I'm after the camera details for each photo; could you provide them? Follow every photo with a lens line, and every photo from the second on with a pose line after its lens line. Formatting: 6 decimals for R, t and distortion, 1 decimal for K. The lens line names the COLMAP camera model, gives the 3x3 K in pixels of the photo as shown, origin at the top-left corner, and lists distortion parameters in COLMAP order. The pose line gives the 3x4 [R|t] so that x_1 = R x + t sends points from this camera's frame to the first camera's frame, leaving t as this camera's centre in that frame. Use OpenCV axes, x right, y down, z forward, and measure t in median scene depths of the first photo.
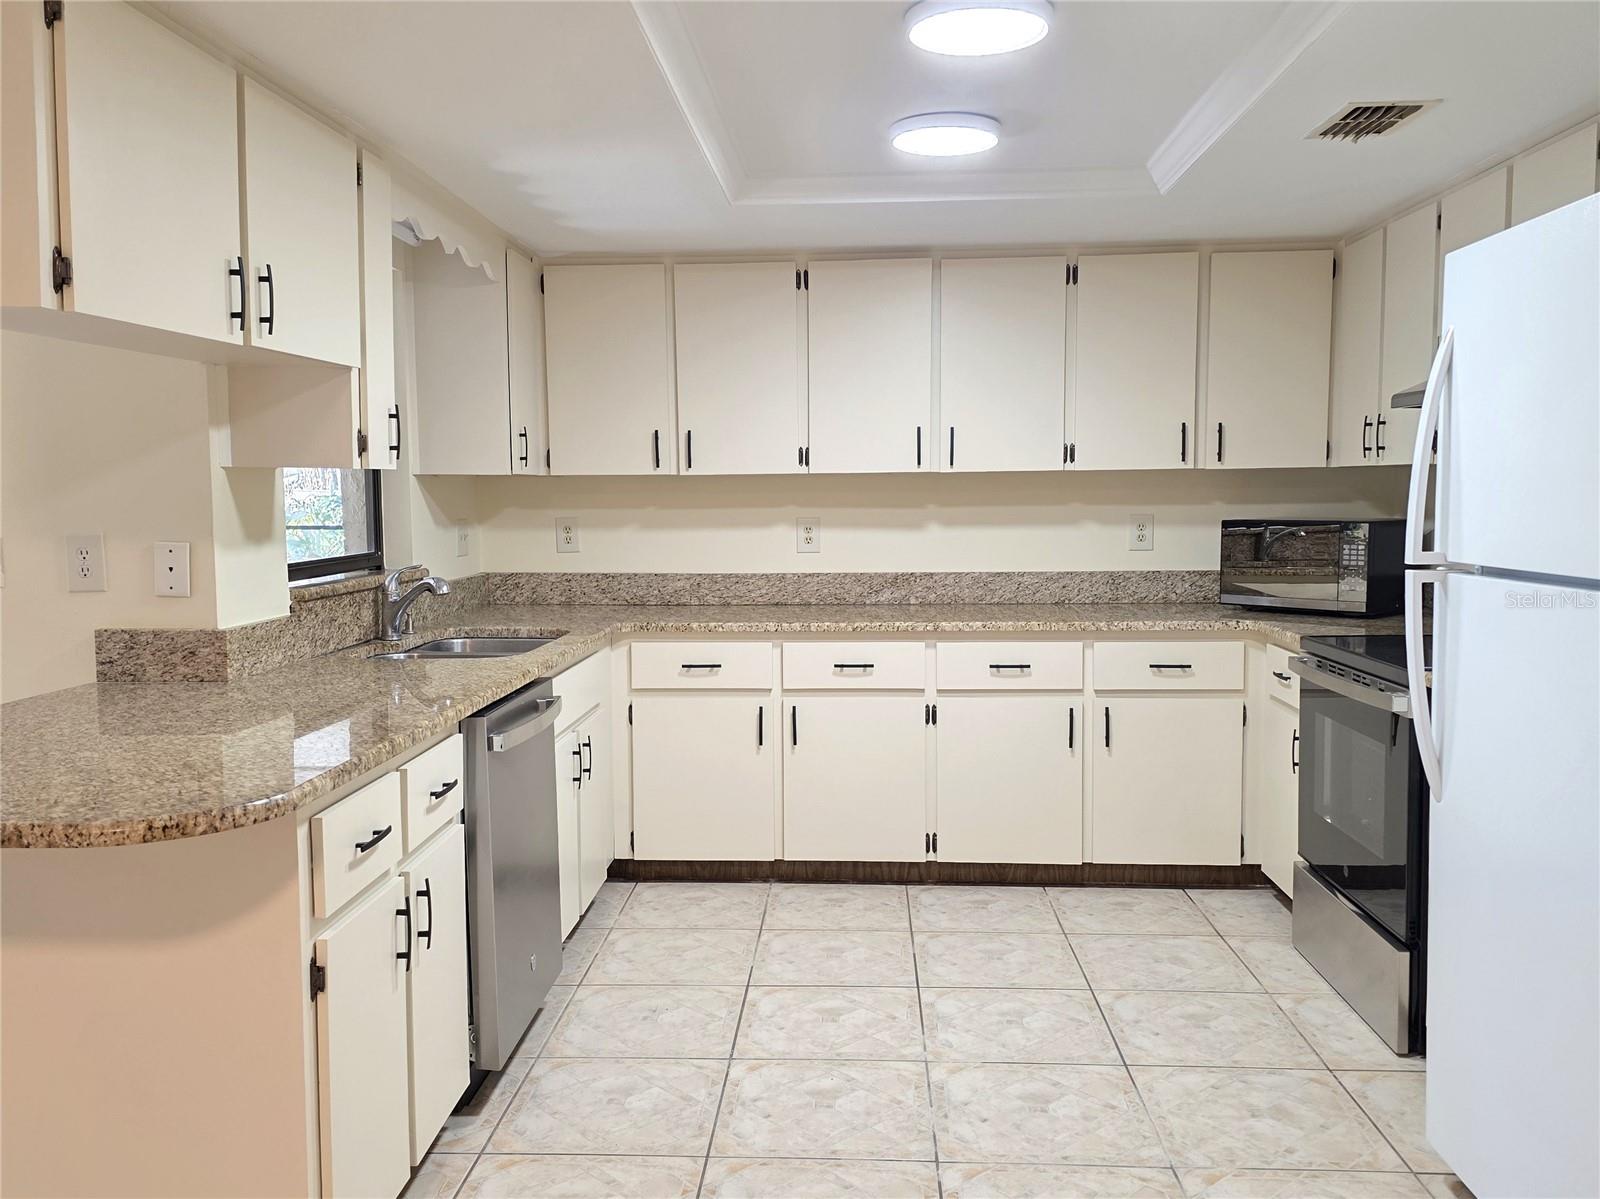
lens RADIAL K [[1321.1, 0, 801.1], [0, 1321.1, 594.1], [0, 0, 1]] dist [0.053227, -0.022611]
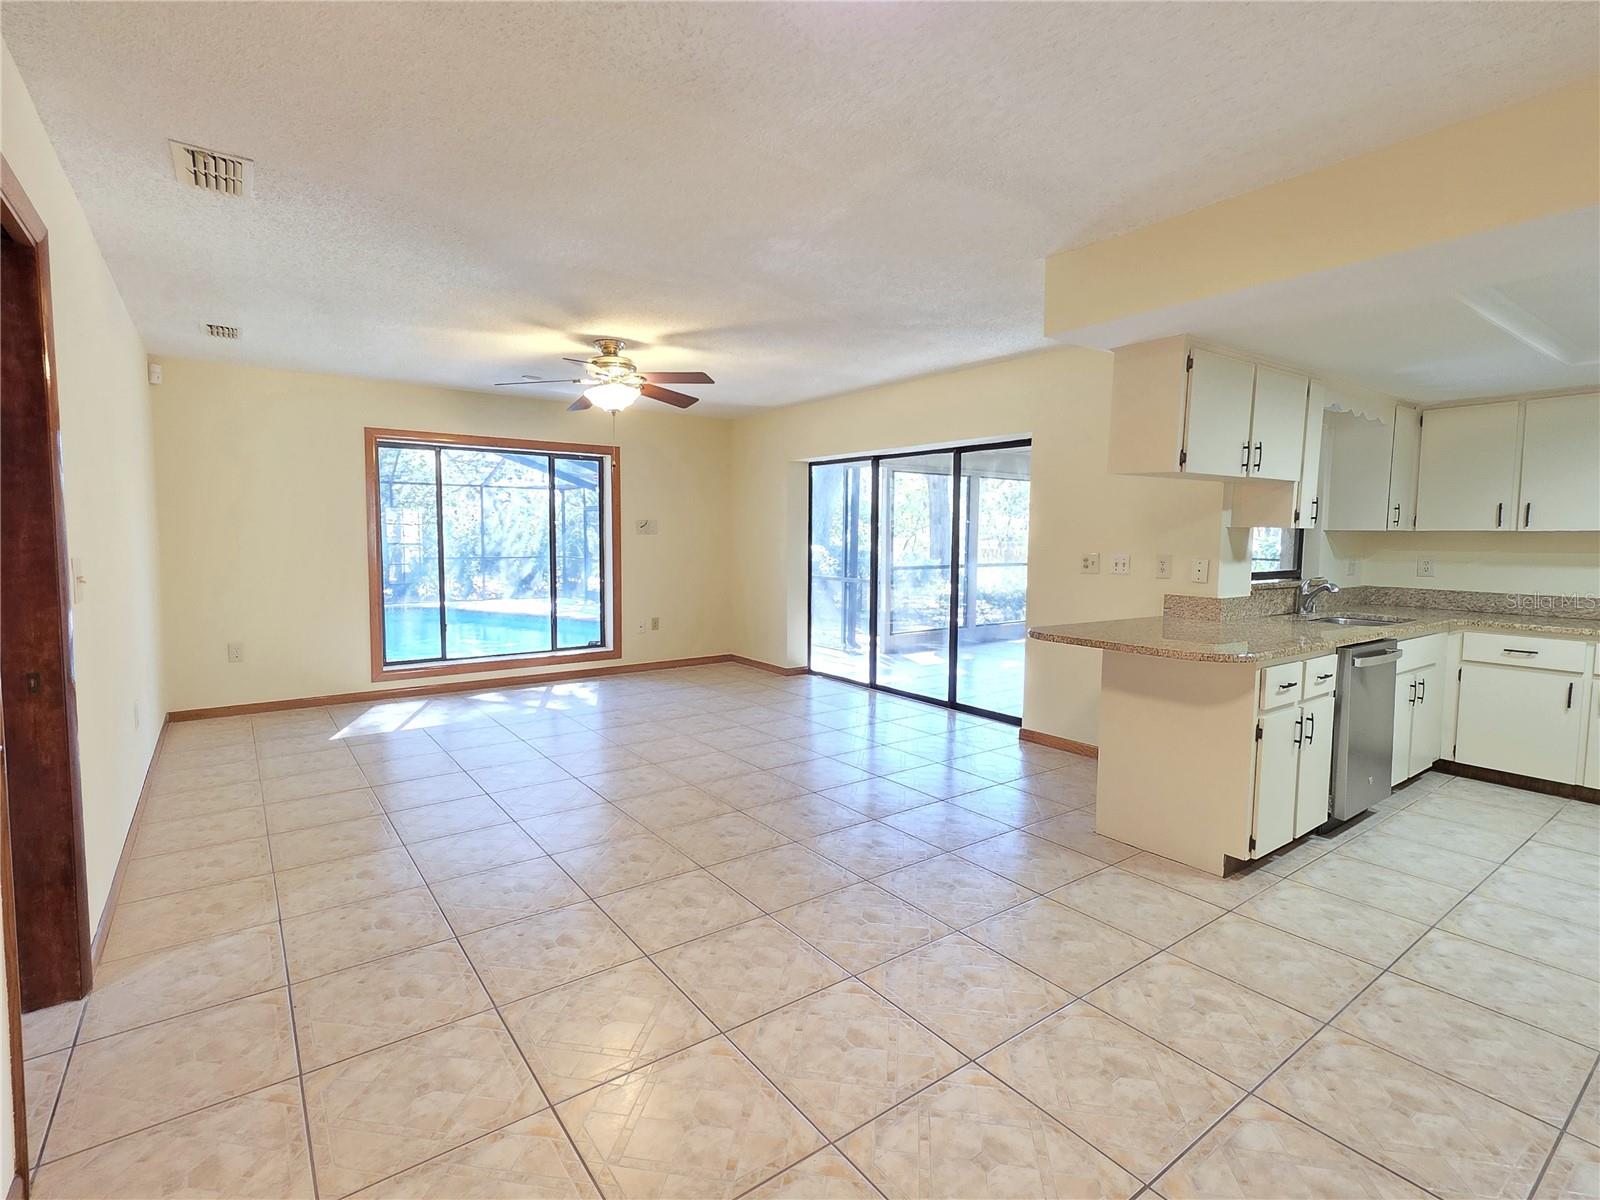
lens RADIAL K [[772.8, 0, 798.3], [0, 772.8, 596.1], [0, 0, 1]] dist [0.005523, 0.000947]
pose [[0.638327, 0.073206, -0.766276, 0.105107], [-0.074076, 0.996689, 0.033511, 0.027354], [0.766193, 0.035372, 0.641637, -0.352021]]
